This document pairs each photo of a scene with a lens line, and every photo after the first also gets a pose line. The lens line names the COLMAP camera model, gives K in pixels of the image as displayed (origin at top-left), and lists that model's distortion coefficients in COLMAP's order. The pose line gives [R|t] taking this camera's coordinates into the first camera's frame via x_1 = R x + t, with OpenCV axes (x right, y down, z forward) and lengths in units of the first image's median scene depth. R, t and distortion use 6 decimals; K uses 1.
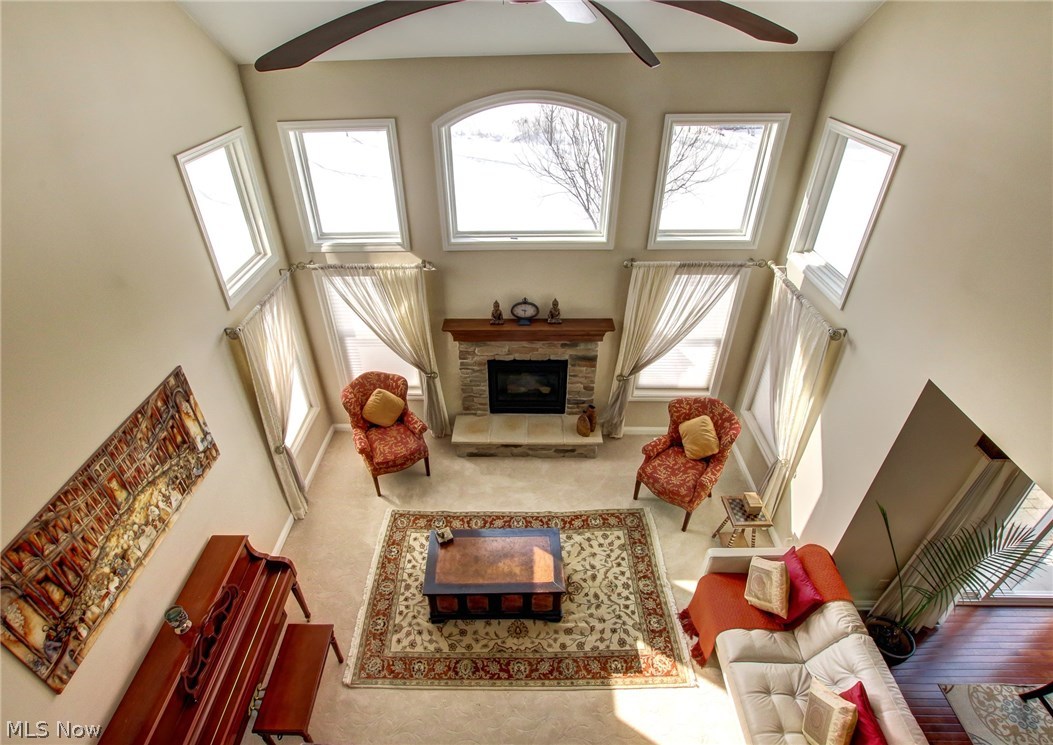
lens RADIAL K [[531.5, 0, 538.7], [0, 531.5, 397.2], [0, 0, 1]] dist [-0.027466, 0.003863]
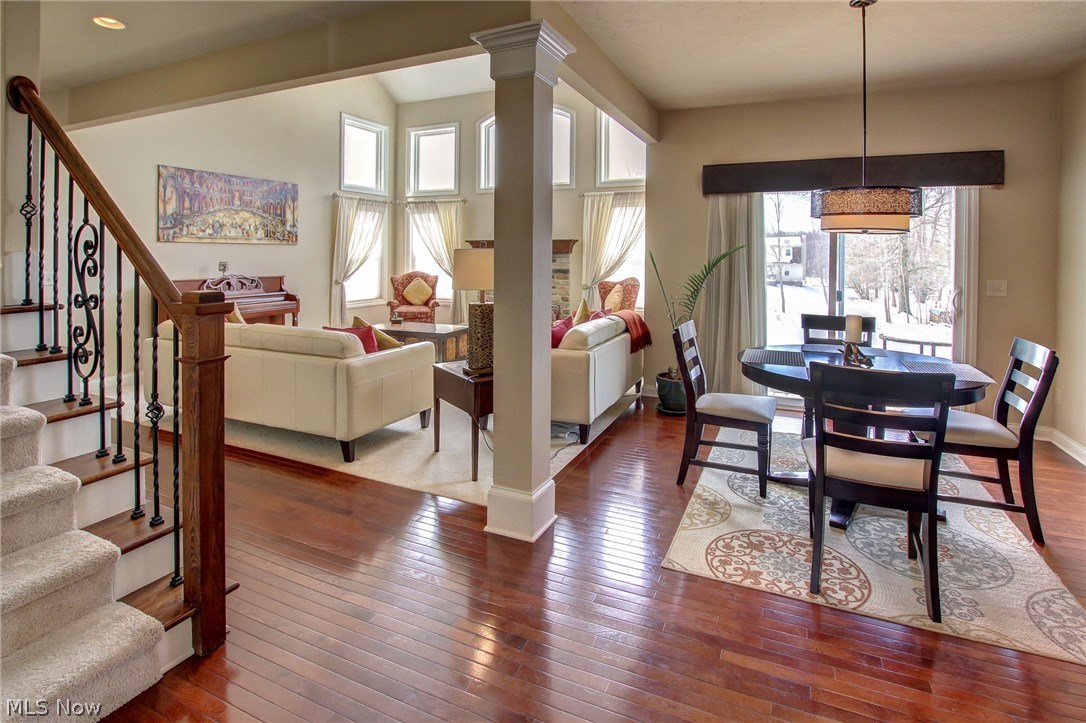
lens RADIAL K [[549.9, 0, 594.5], [0, 549.9, 256.6], [0, 0, 1]] dist [-0.025788, 0.000459]
pose [[0.942401, -0.009323, -0.334355, 0.759448], [-0.189062, 0.809763, -0.555463, 0.783278], [0.275927, 0.586683, 0.761359, -0.072856]]
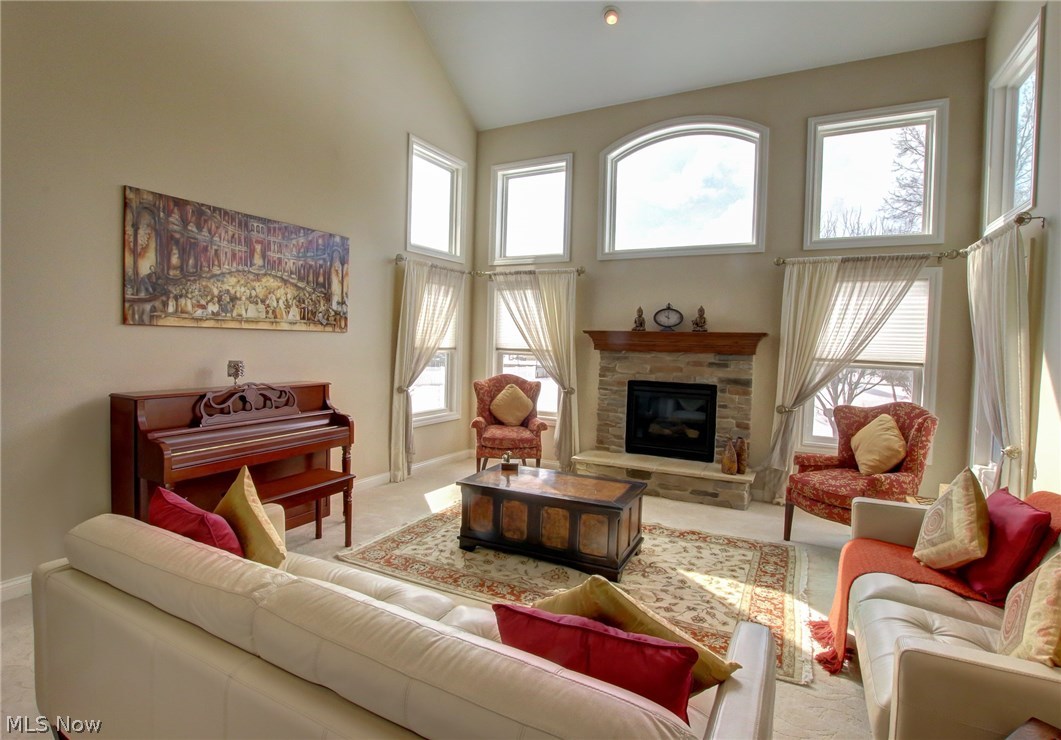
lens RADIAL K [[562.8, 0, 541.5], [0, 562.8, 360.4], [0, 0, 1]] dist [-0.023437, 0.000477]
pose [[0.896618, 0.024975, -0.442101, 0.244897], [-0.272366, 0.818307, -0.506153, 0.530786], [0.349133, 0.574239, 0.740511, 0.233927]]
